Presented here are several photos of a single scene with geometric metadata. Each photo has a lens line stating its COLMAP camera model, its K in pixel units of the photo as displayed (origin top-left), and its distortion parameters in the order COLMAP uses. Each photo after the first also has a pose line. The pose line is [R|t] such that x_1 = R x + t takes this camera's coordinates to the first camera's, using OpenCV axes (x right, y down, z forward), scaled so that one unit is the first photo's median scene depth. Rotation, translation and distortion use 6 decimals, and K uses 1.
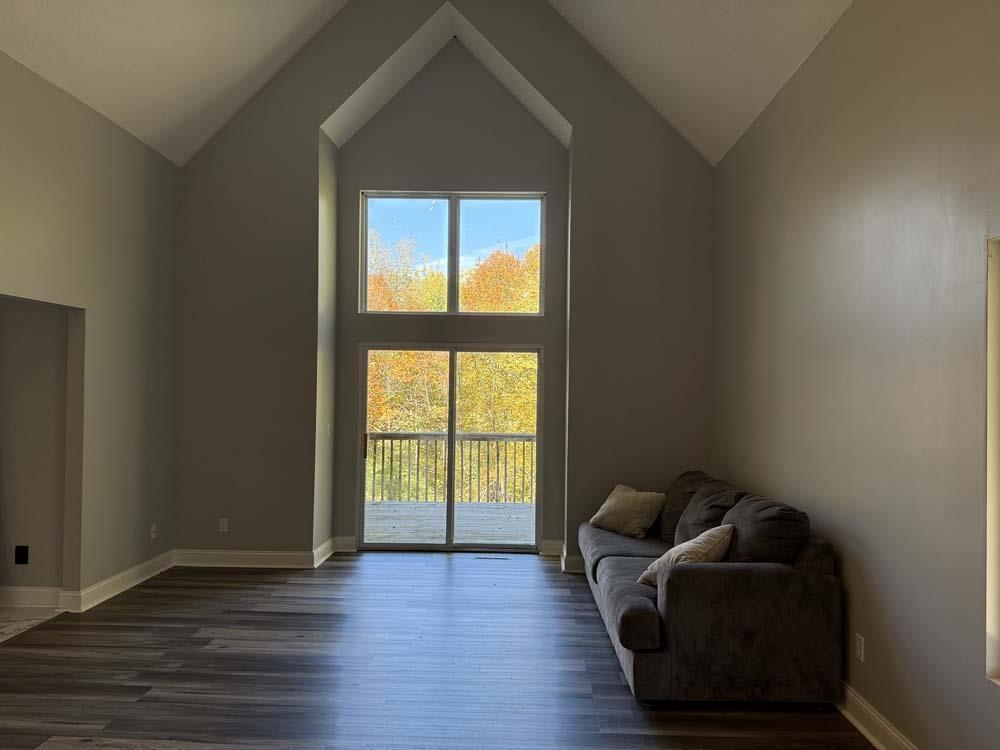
lens RADIAL K [[712.7, 0, 500.3], [0, 712.7, 366.3], [0, 0, 1]] dist [0.066710, -0.081227]
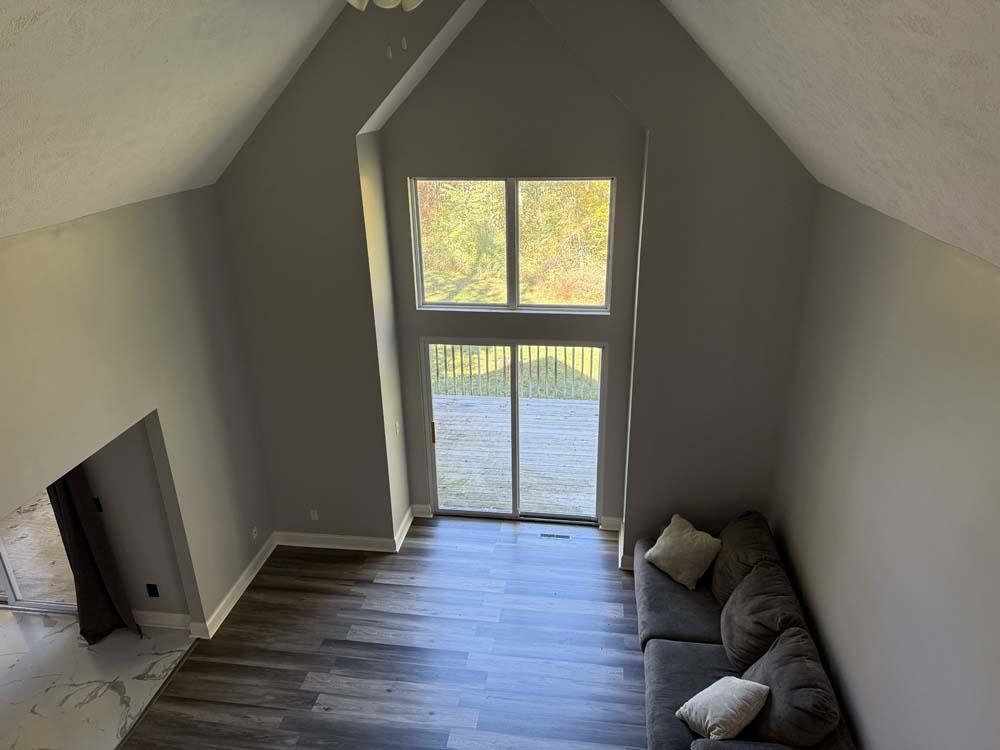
lens RADIAL K [[700.9, 0, 493.4], [0, 700.9, 381.1], [0, 0, 1]] dist [0.071103, -0.097854]
pose [[0.993297, 0.008586, -0.115275, 0.016859], [0.038373, 0.916197, 0.398886, -0.370640], [0.109039, -0.400636, 0.909726, 0.105236]]
